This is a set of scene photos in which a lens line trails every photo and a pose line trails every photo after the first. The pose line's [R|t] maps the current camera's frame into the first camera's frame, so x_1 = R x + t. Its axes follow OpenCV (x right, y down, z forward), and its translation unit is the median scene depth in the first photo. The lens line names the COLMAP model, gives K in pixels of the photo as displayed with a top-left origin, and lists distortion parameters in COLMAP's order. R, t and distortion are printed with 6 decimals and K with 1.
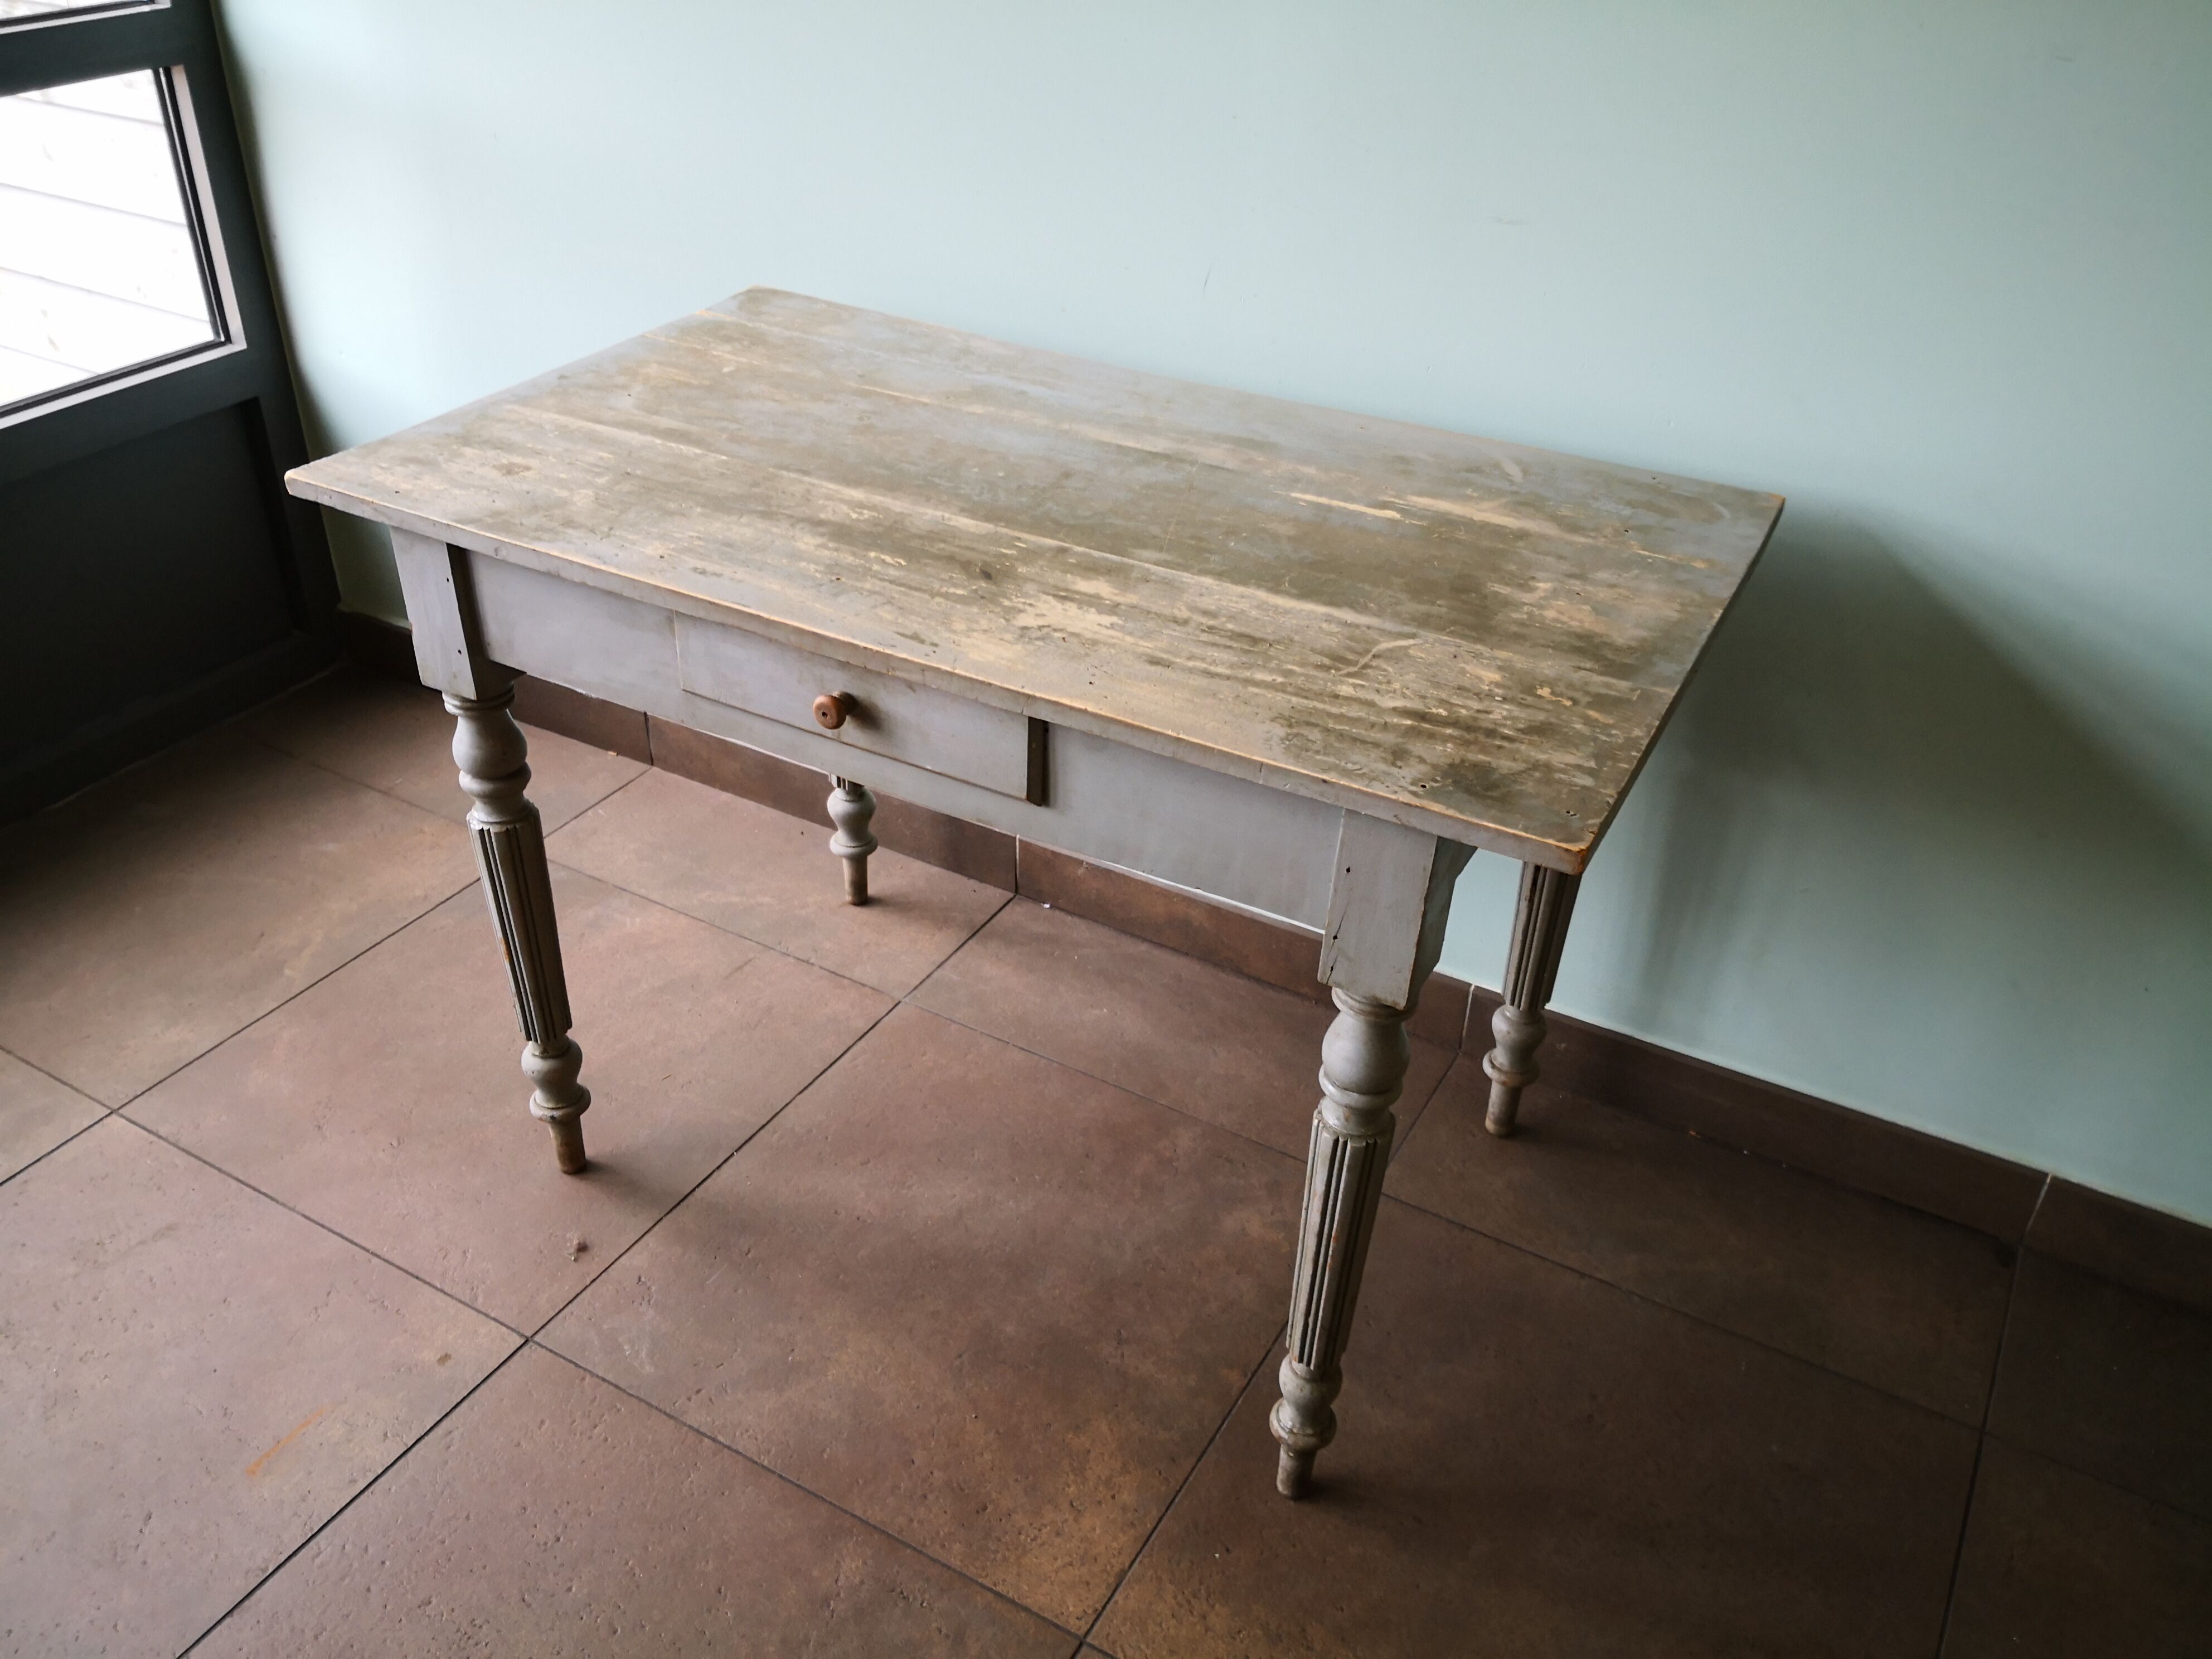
lens RADIAL K [[1798.9, 0, 1119.8], [0, 1798.9, 851.7], [0, 0, 1]] dist [0.018881, -0.054443]
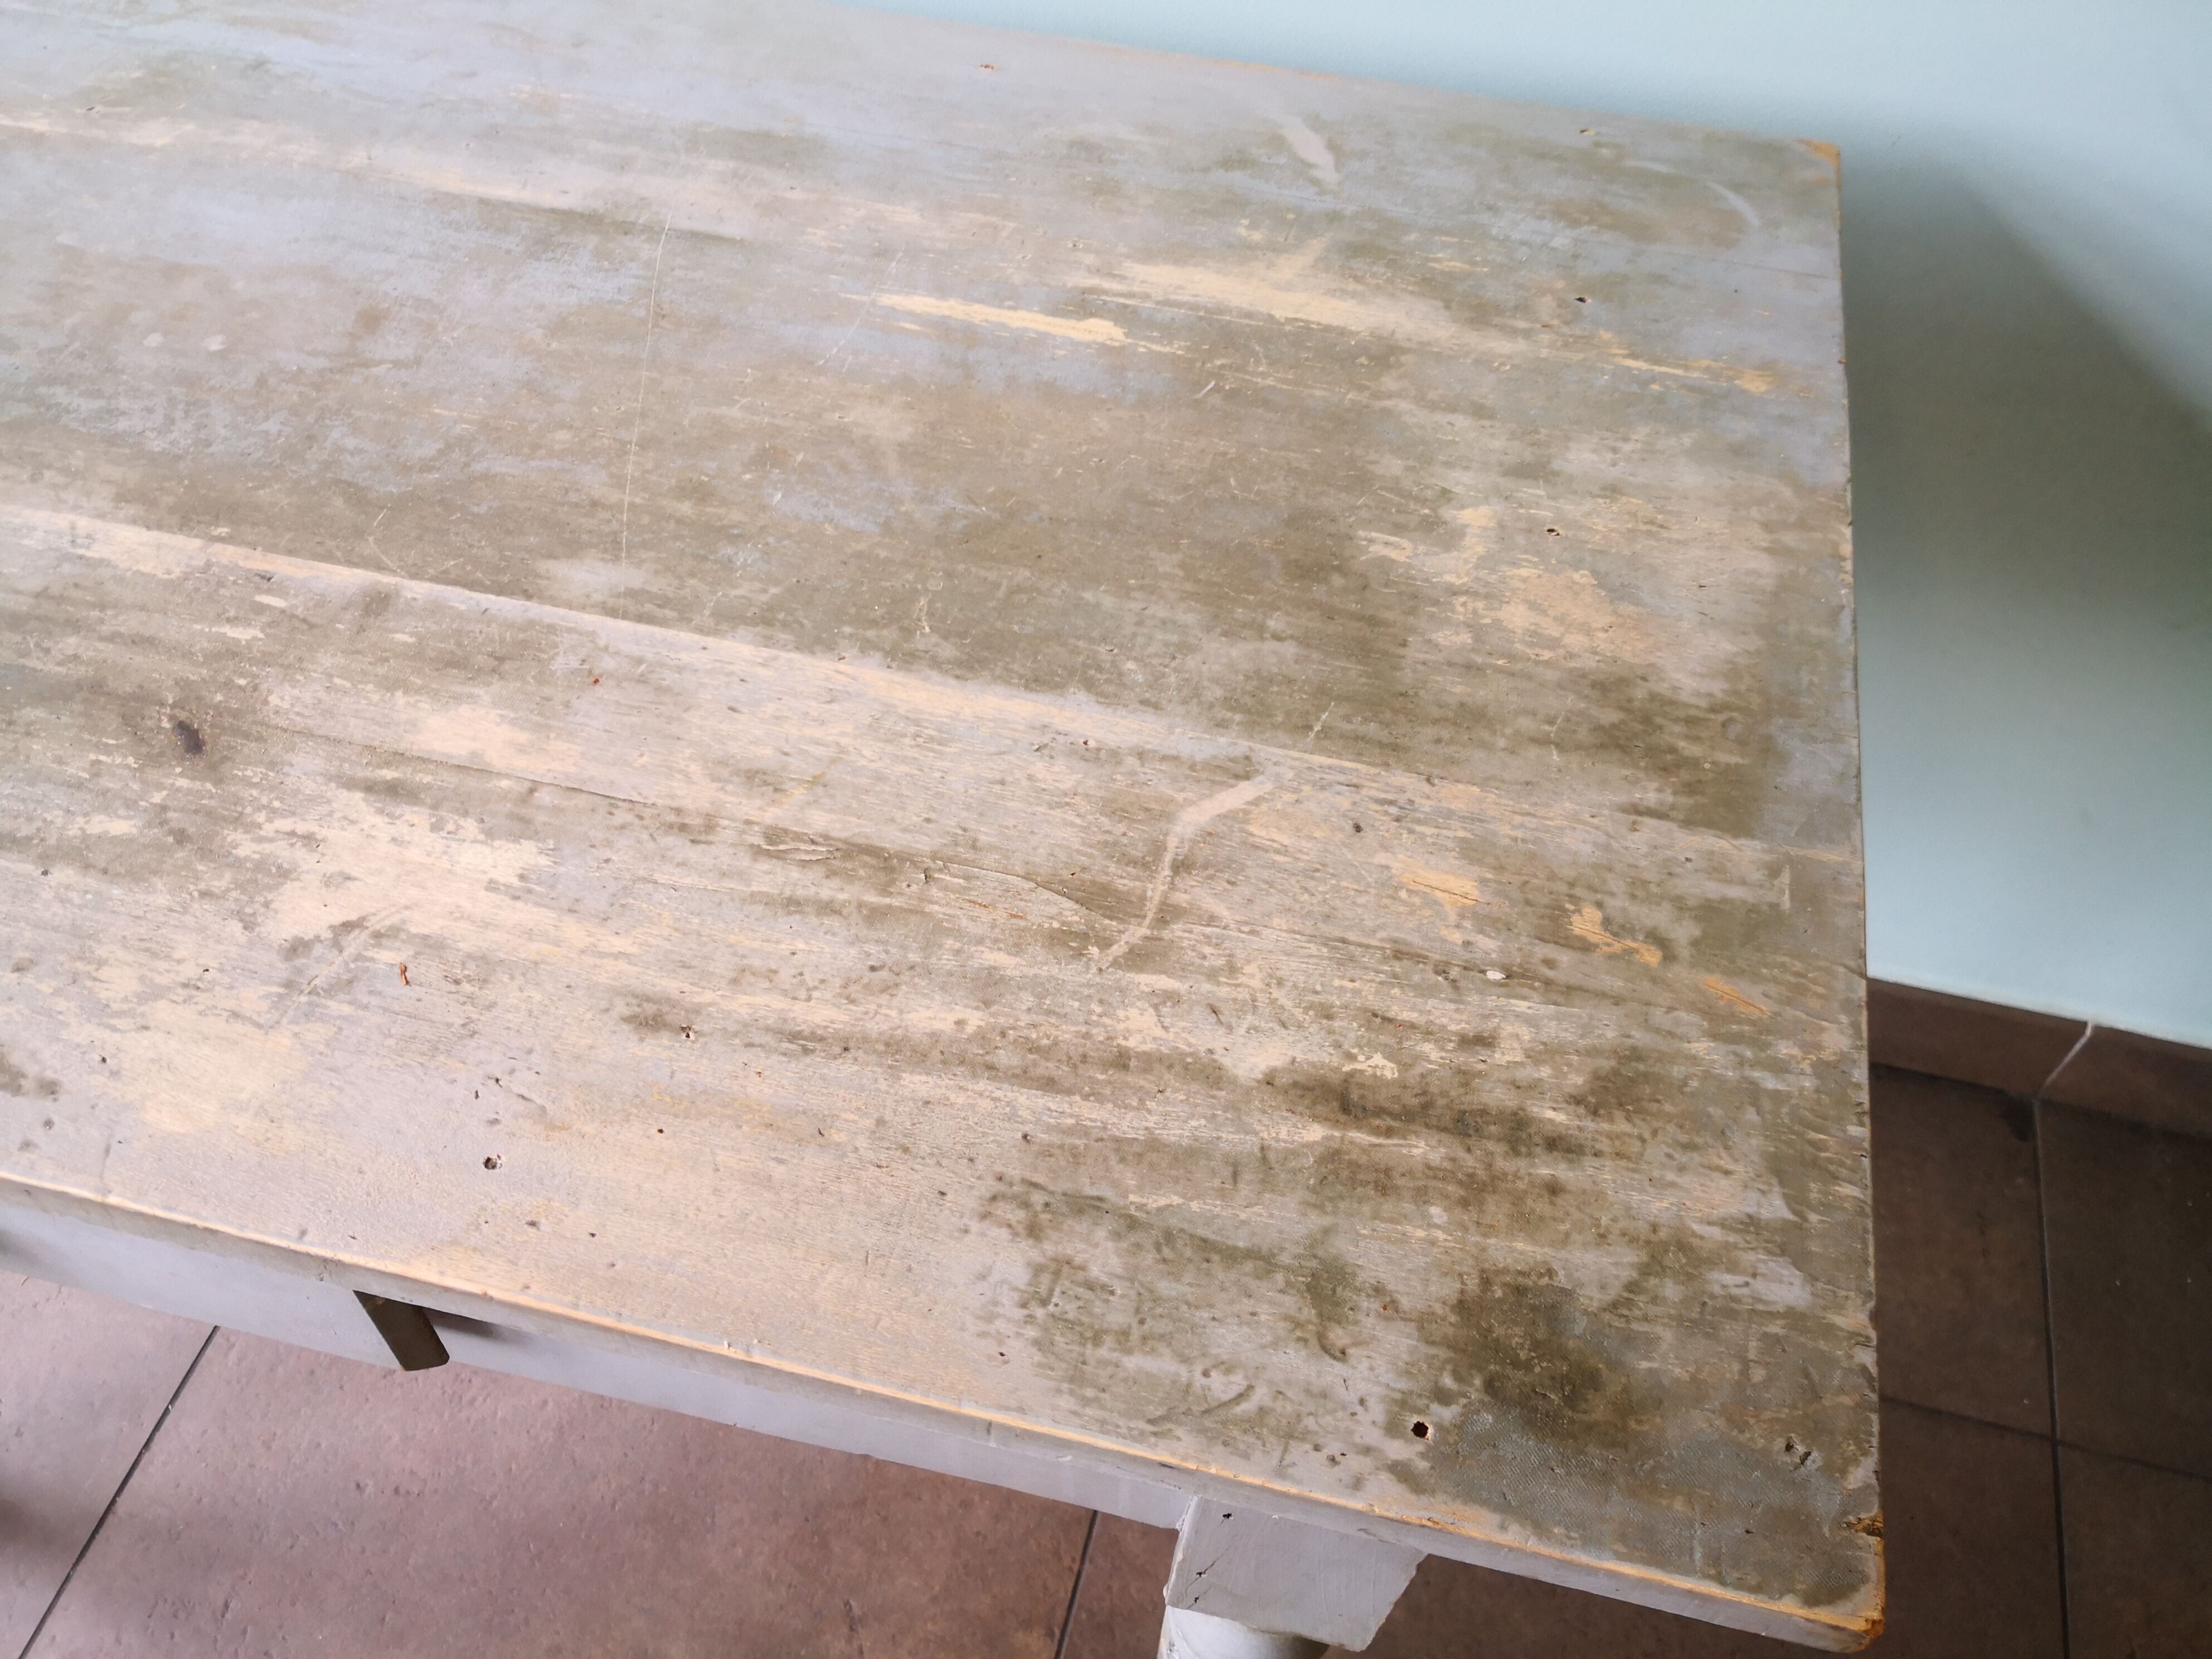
lens RADIAL K [[1798.9, 0, 1117.5], [0, 1798.9, 835.2], [0, 0, 1]] dist [0.018881, -0.054443]
pose [[0.966383, -0.203344, 0.157338, 0.051713], [0.142212, 0.932575, 0.331783, -0.208292], [-0.214195, -0.298255, 0.930142, 0.499563]]
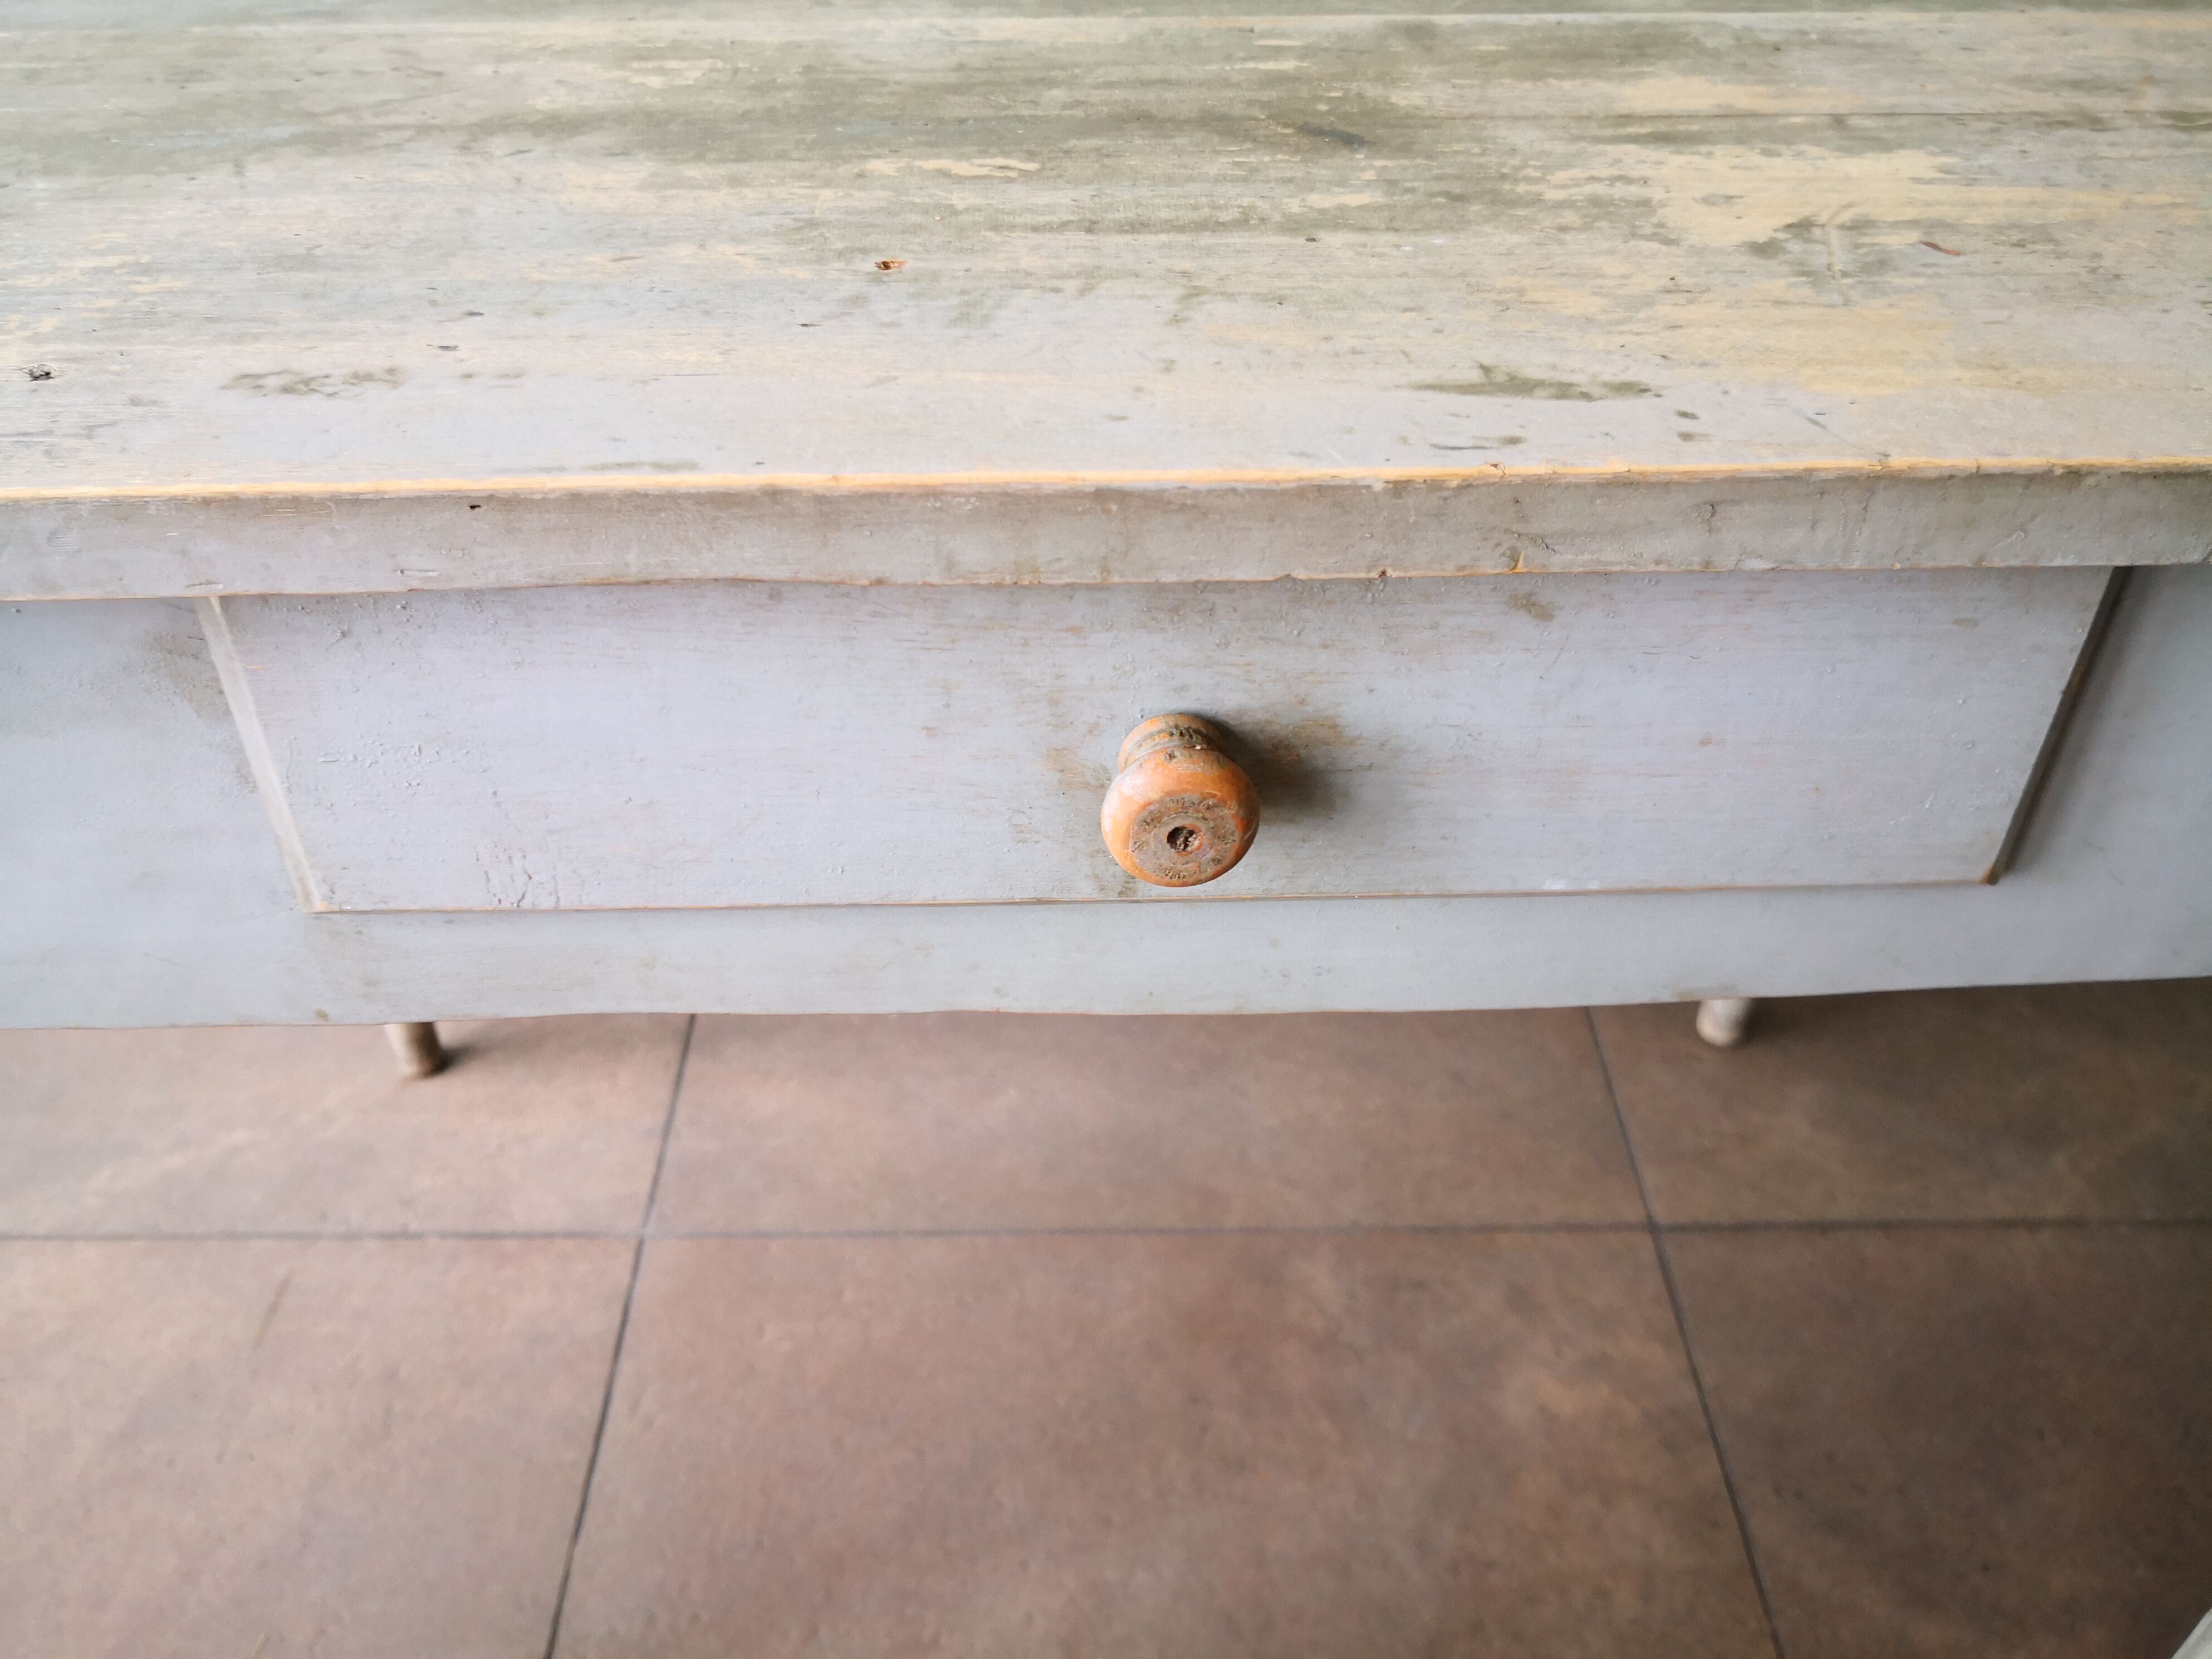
lens RADIAL K [[1798.9, 0, 1104.2], [0, 1798.9, 832.2], [0, 0, 1]] dist [0.018881, -0.054443]
pose [[0.863081, -0.344139, 0.369676, -0.212292], [0.297789, 0.937913, 0.177877, -0.099337], [-0.407938, -0.043437, 0.911976, 0.661973]]
